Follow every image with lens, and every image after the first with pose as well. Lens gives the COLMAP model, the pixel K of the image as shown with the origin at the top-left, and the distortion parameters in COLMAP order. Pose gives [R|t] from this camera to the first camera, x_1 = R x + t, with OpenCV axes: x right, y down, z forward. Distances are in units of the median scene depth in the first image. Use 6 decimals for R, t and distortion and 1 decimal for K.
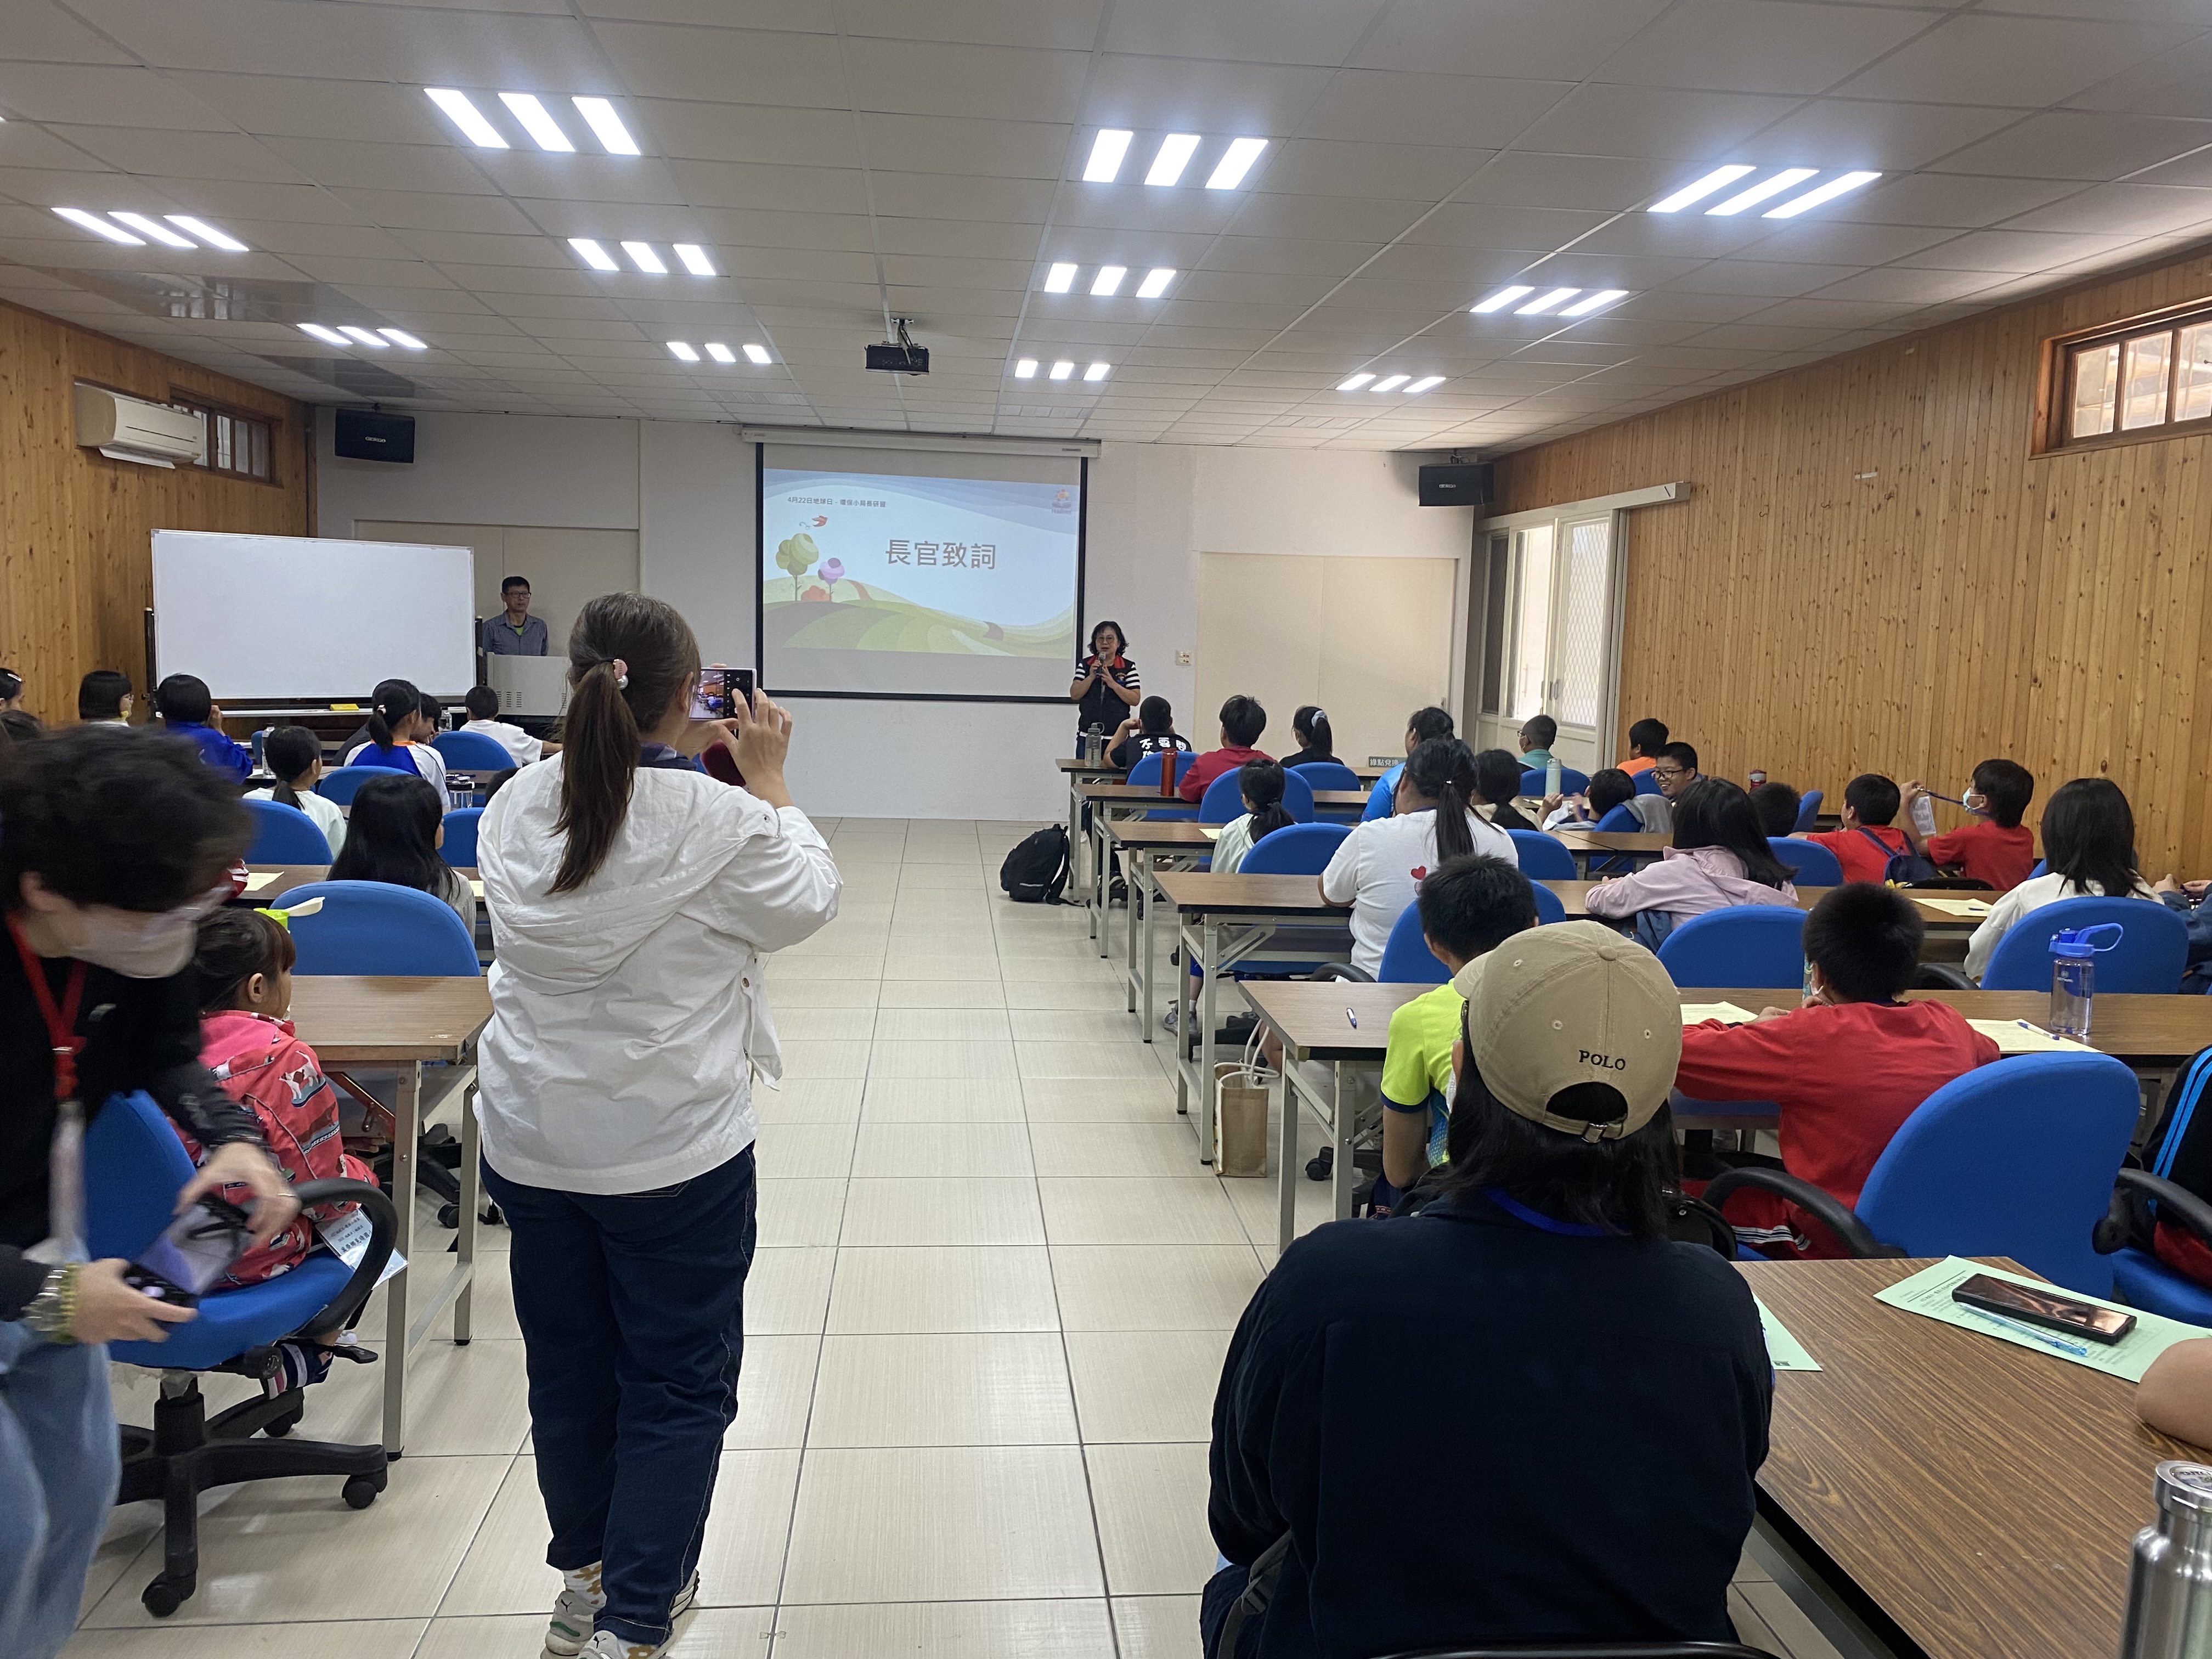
lens RADIAL K [[1724.9, 0, 1109.9], [0, 1724.9, 818.6], [0, 0, 1]] dist [0.030281, -0.015037]
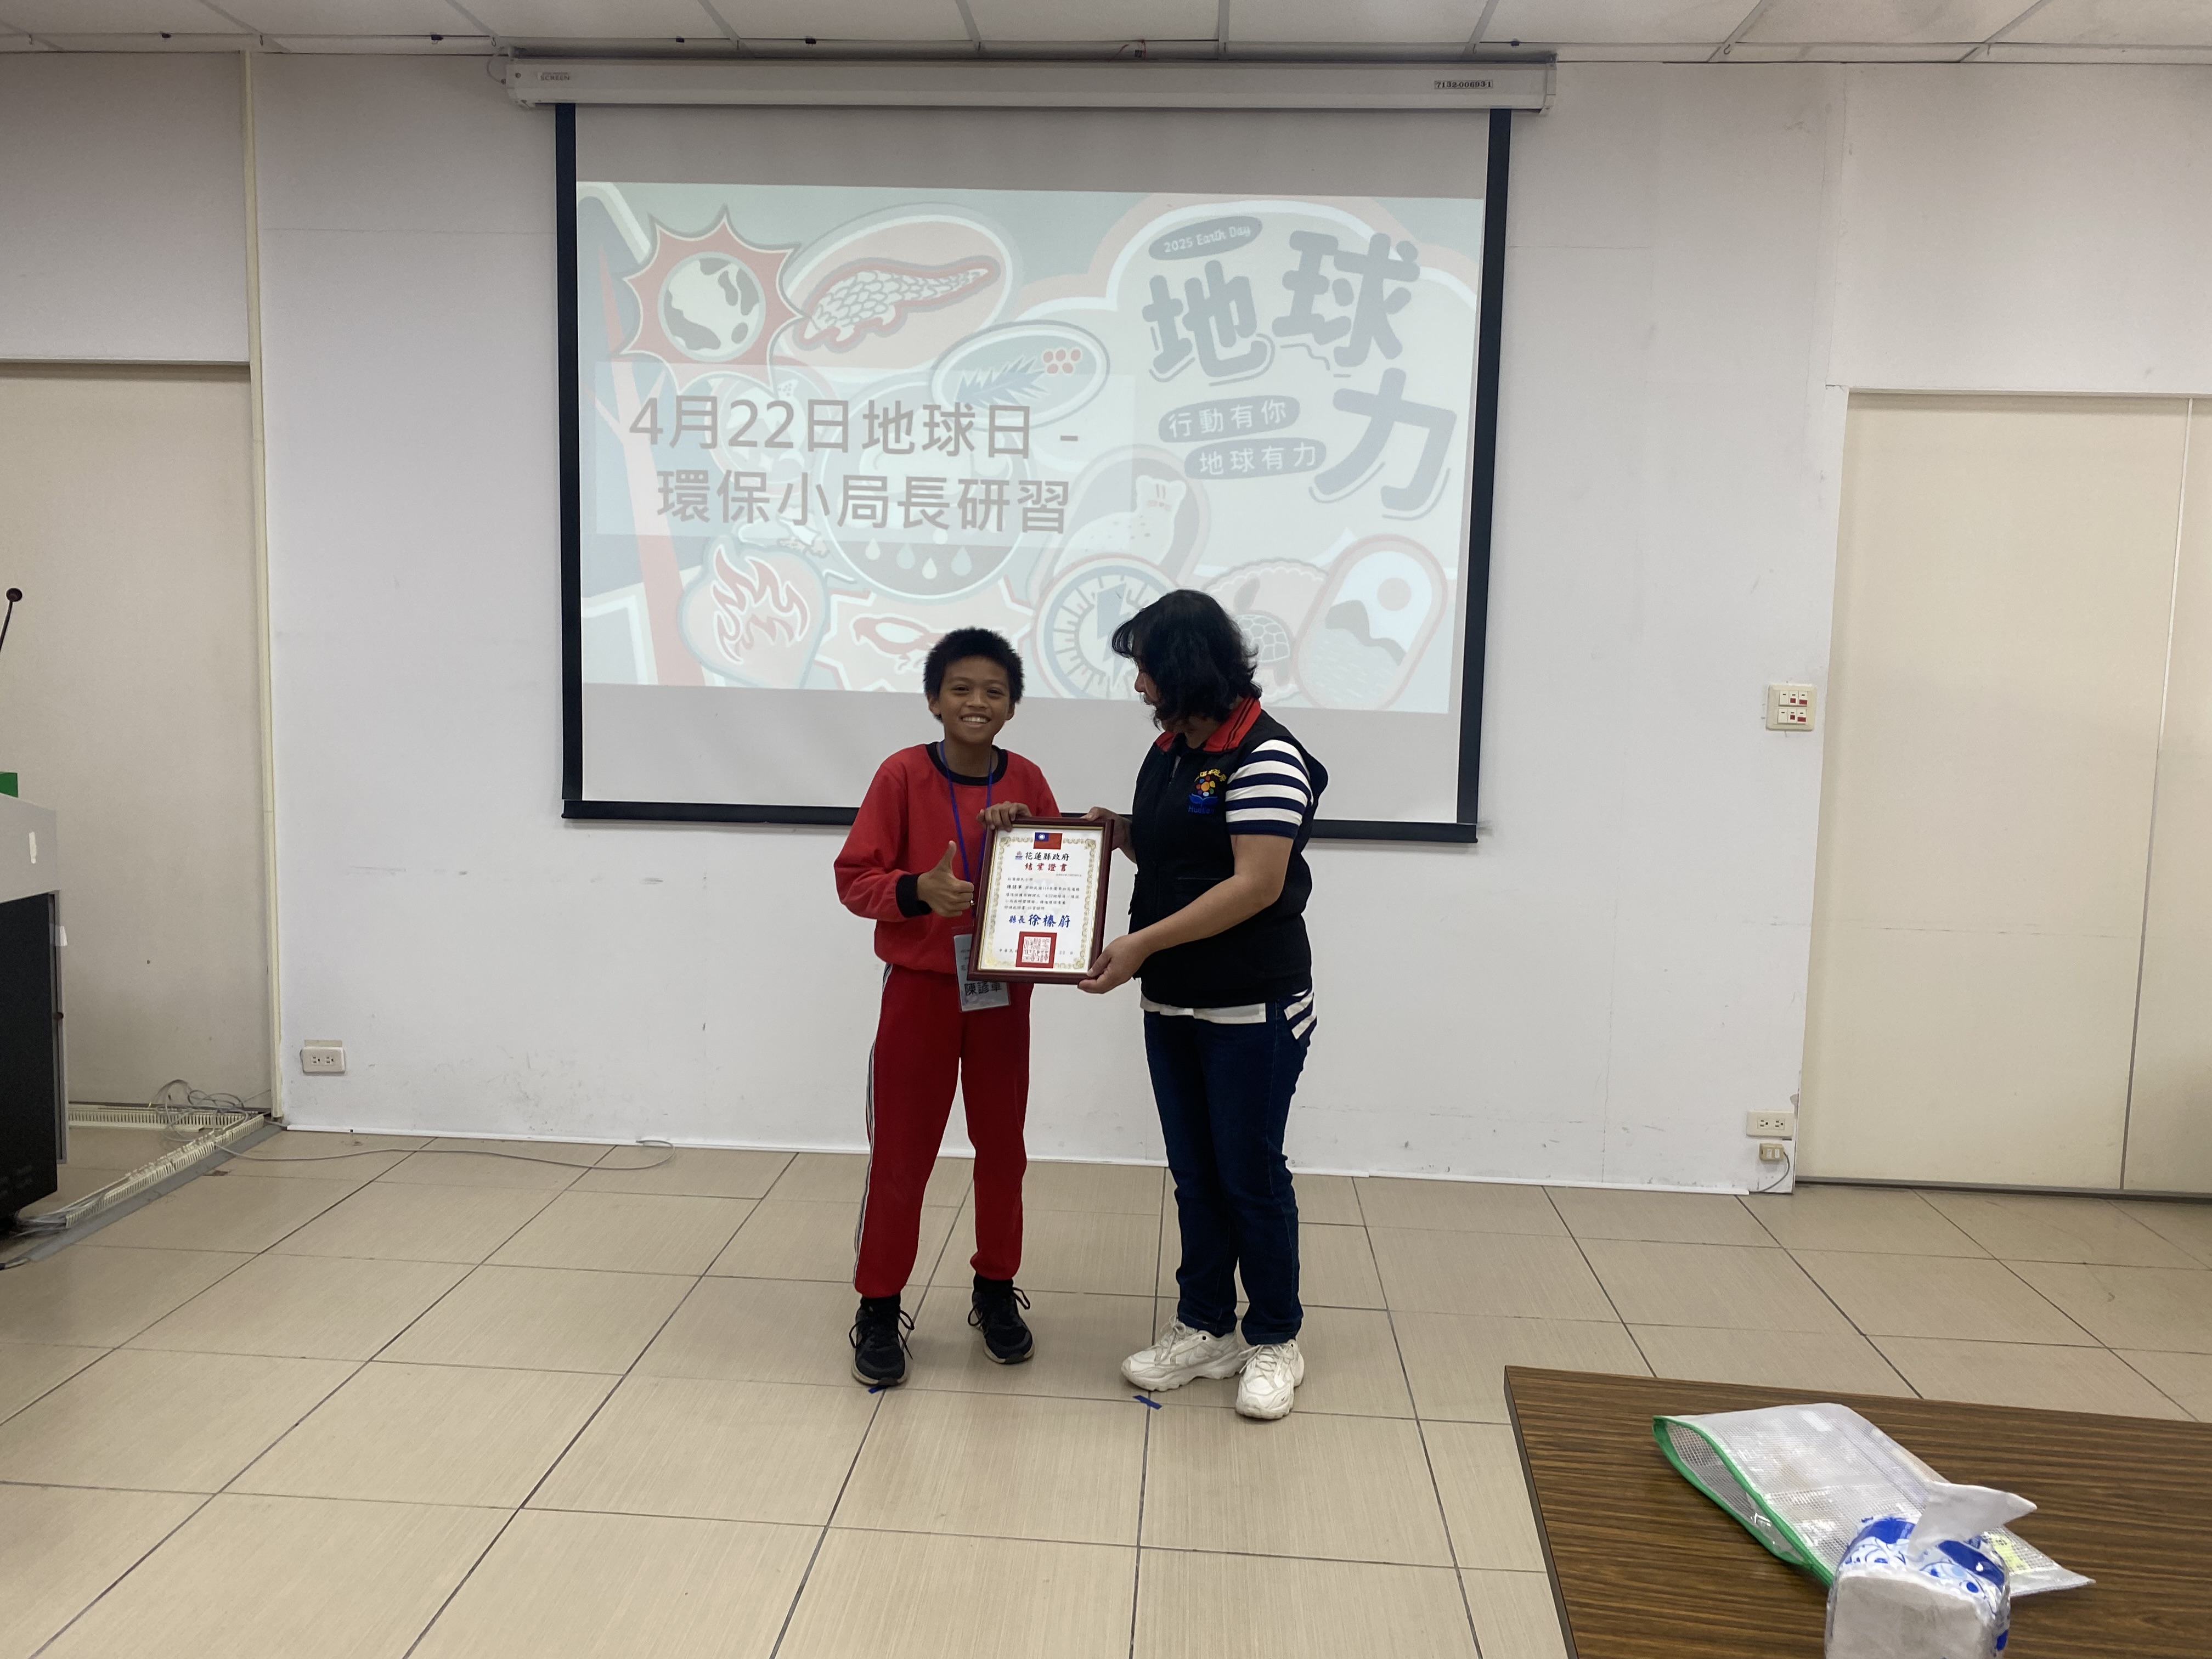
lens RADIAL K [[1713.2, 0, 1090.7], [0, 1713.2, 817.5], [0, 0, 1]] dist [0.102875, -0.196117]
pose [[0.986001, 0.009825, -0.166452, -0.064633], [-0.011137, 0.999914, -0.006953, -0.124266], [0.166370, 0.008709, 0.986025, 1.180309]]
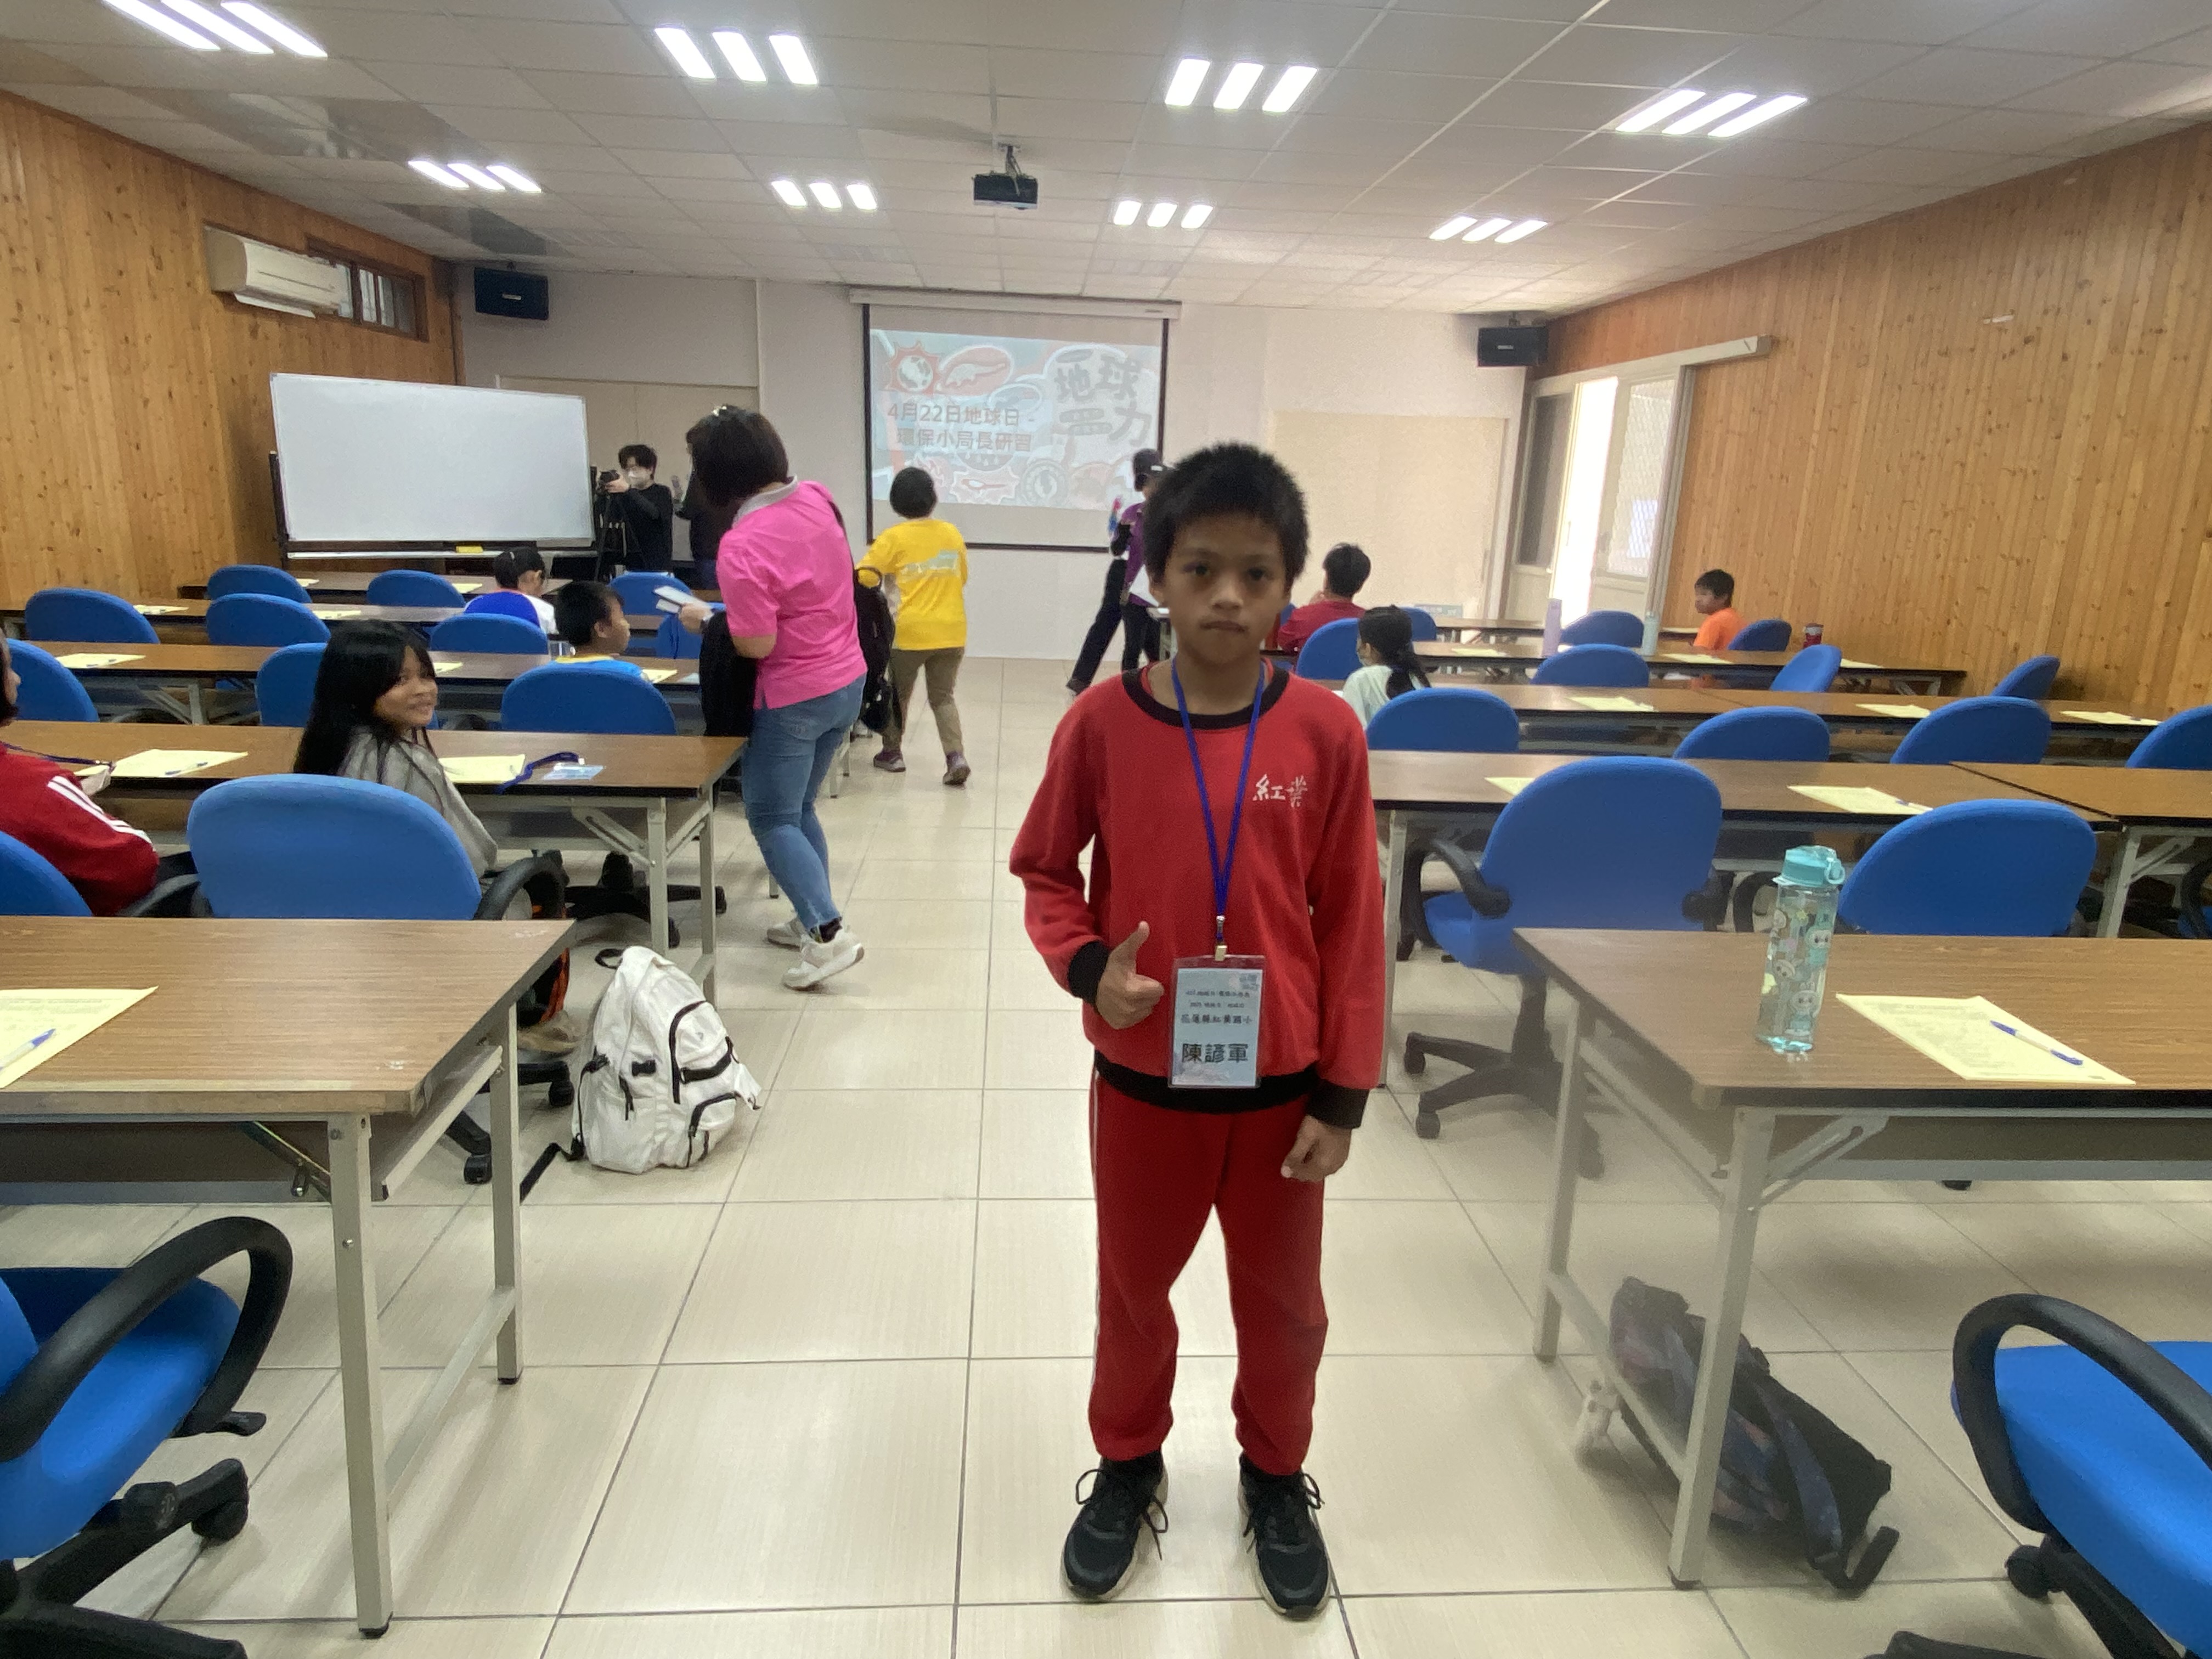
lens RADIAL K [[1339.0, 0, 1110.8], [0, 1339.0, 834.7], [0, 0, 1]] dist [0.049278, -0.048255]
pose [[0.999655, 0.012754, -0.022945, -0.046518], [-0.009439, 0.990223, 0.139171, -0.013889], [0.024496, -0.138906, 0.990003, 0.221025]]
